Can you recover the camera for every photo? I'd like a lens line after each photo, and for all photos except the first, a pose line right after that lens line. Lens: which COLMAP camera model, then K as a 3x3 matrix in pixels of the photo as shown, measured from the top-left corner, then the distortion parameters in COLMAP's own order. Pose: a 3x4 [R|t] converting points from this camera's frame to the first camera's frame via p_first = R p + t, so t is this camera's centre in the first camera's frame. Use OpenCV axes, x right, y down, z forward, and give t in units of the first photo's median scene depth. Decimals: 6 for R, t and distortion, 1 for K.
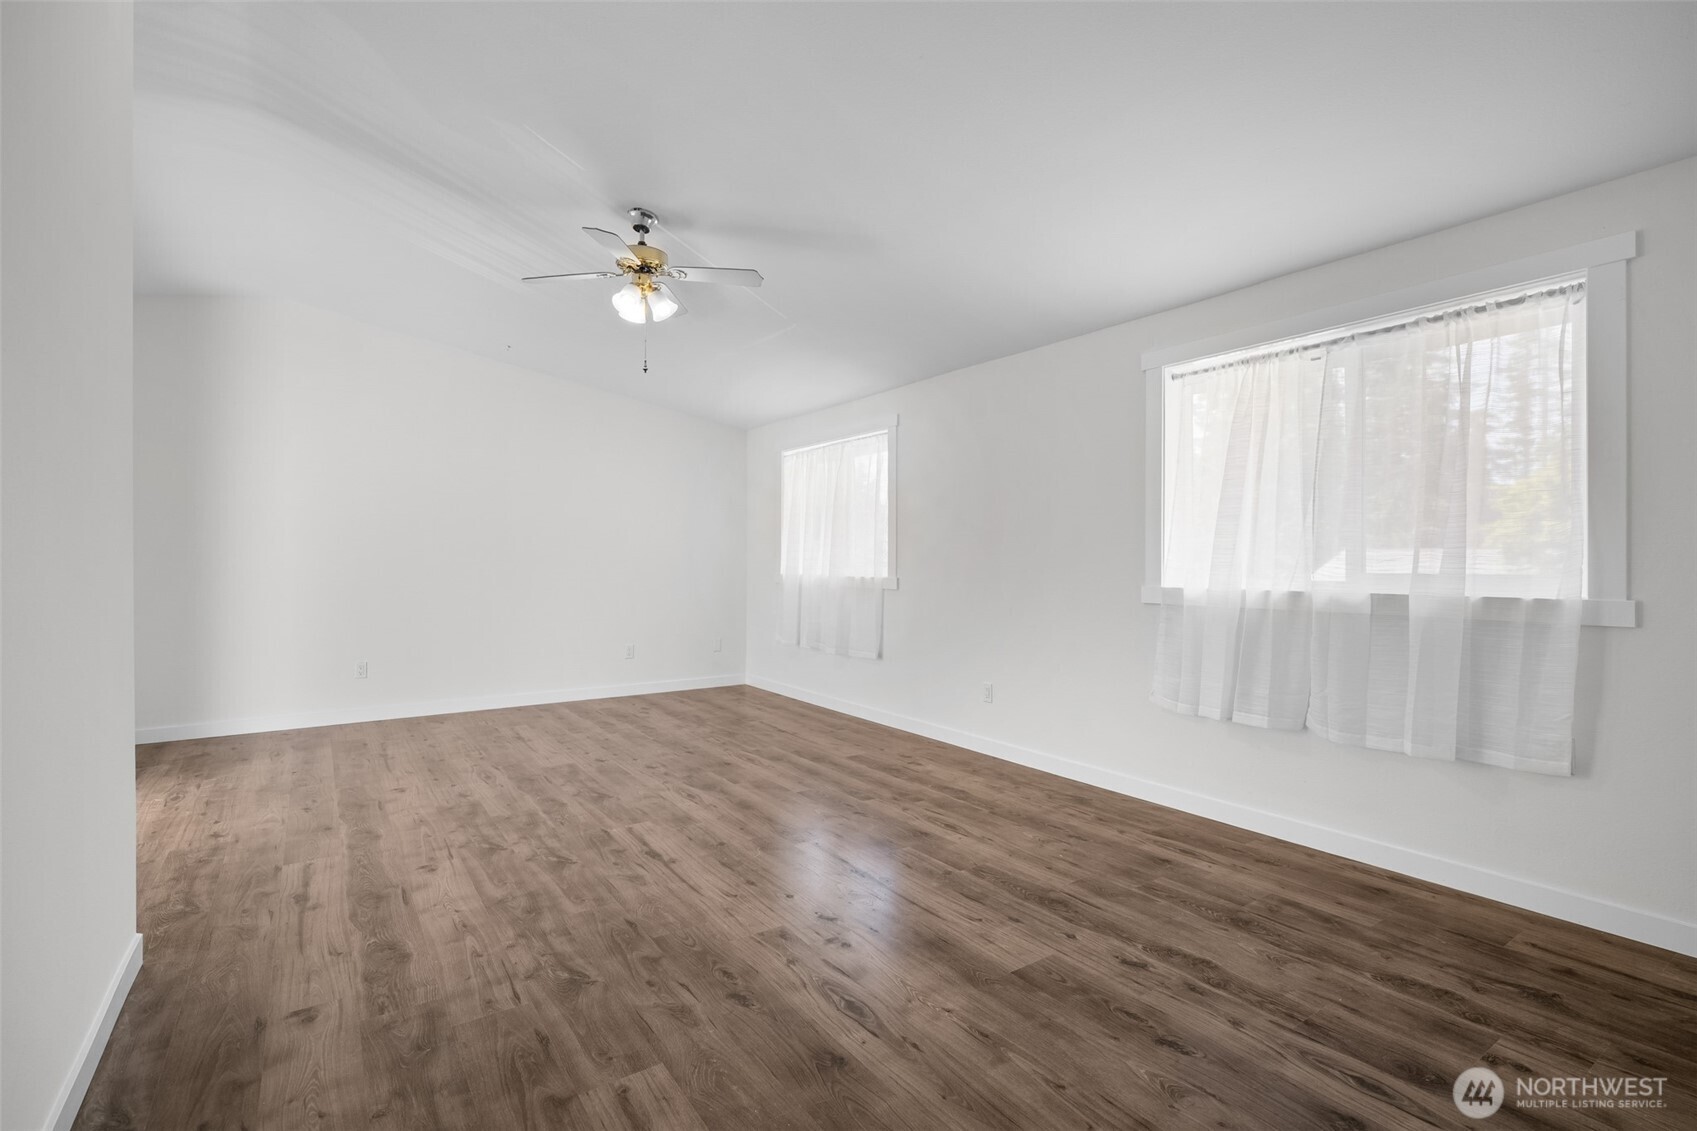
lens RADIAL K [[769.5, 0, 851.7], [0, 769.5, 557.0], [0, 0, 1]] dist [-0.003515, 0.001004]
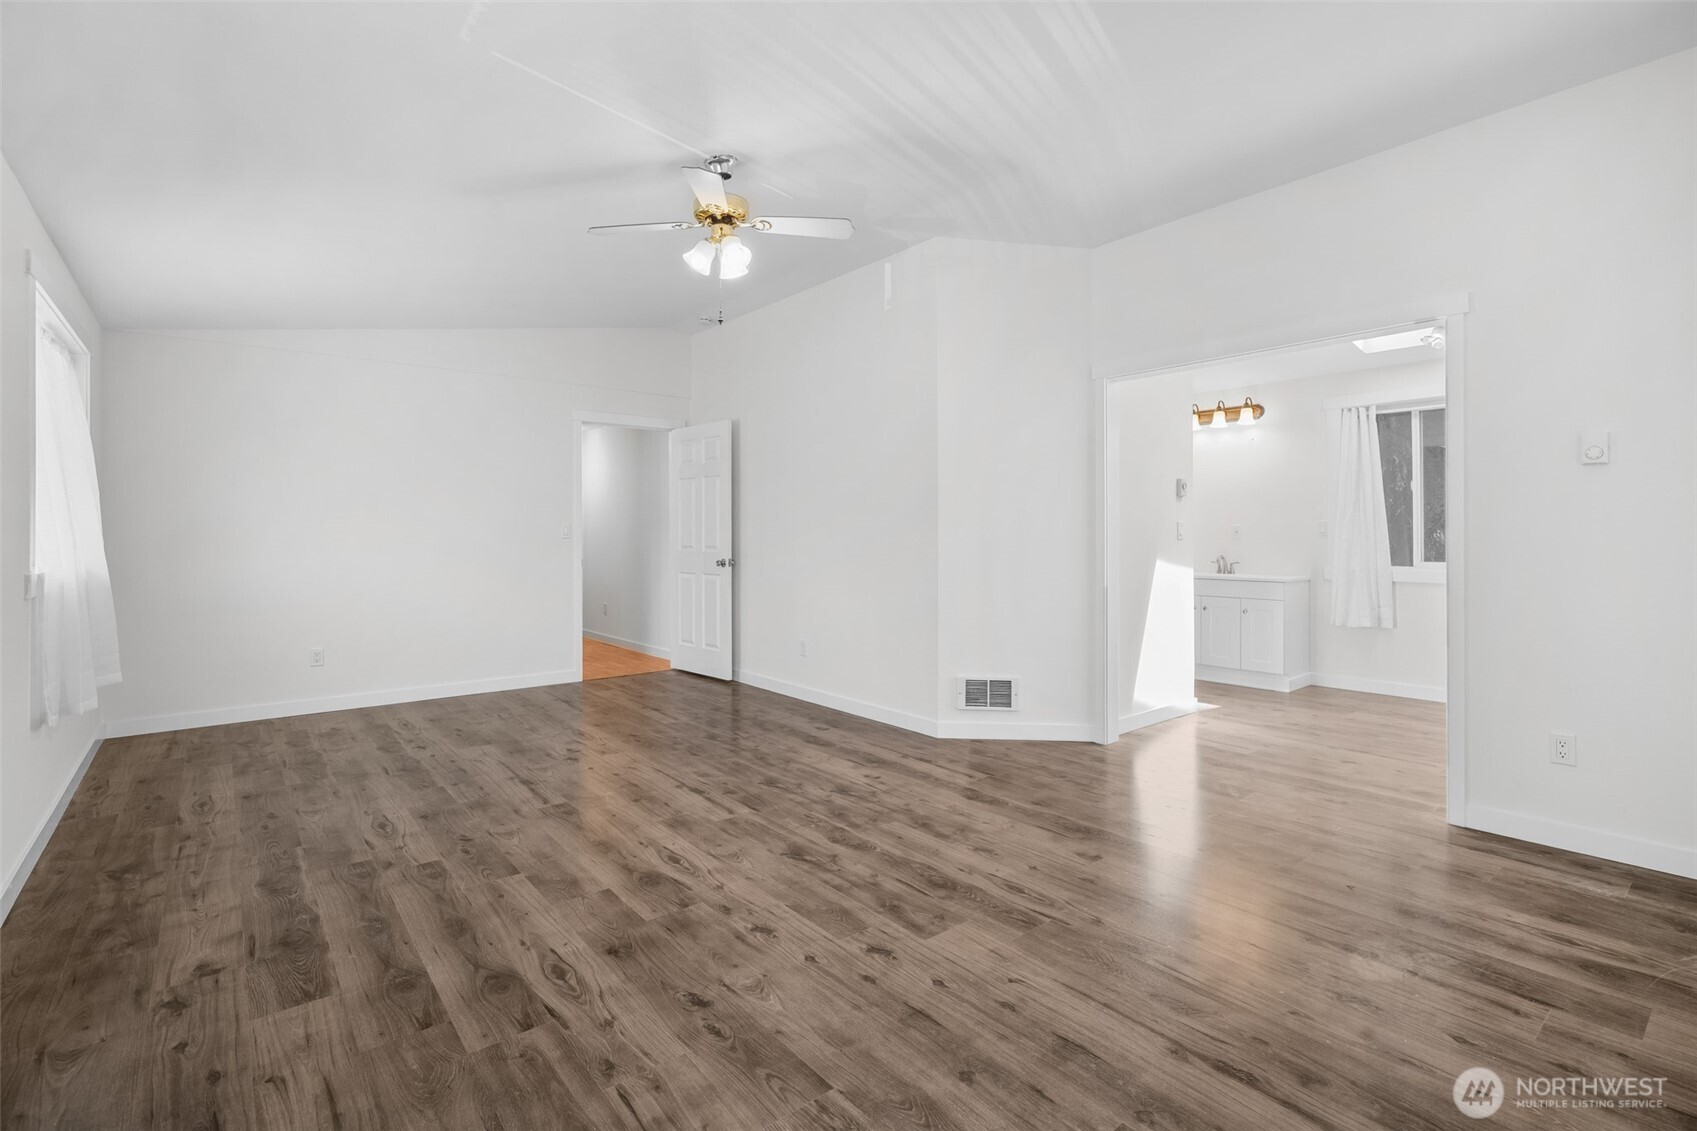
lens RADIAL K [[769.5, 0, 851.7], [0, 769.5, 557.0], [0, 0, 1]] dist [-0.003515, 0.001004]
pose [[-0.996691, 0.005067, -0.081125, -0.323618], [0.002977, 0.999661, 0.025868, 0.005374], [0.081229, 0.025541, -0.996368, 1.759136]]
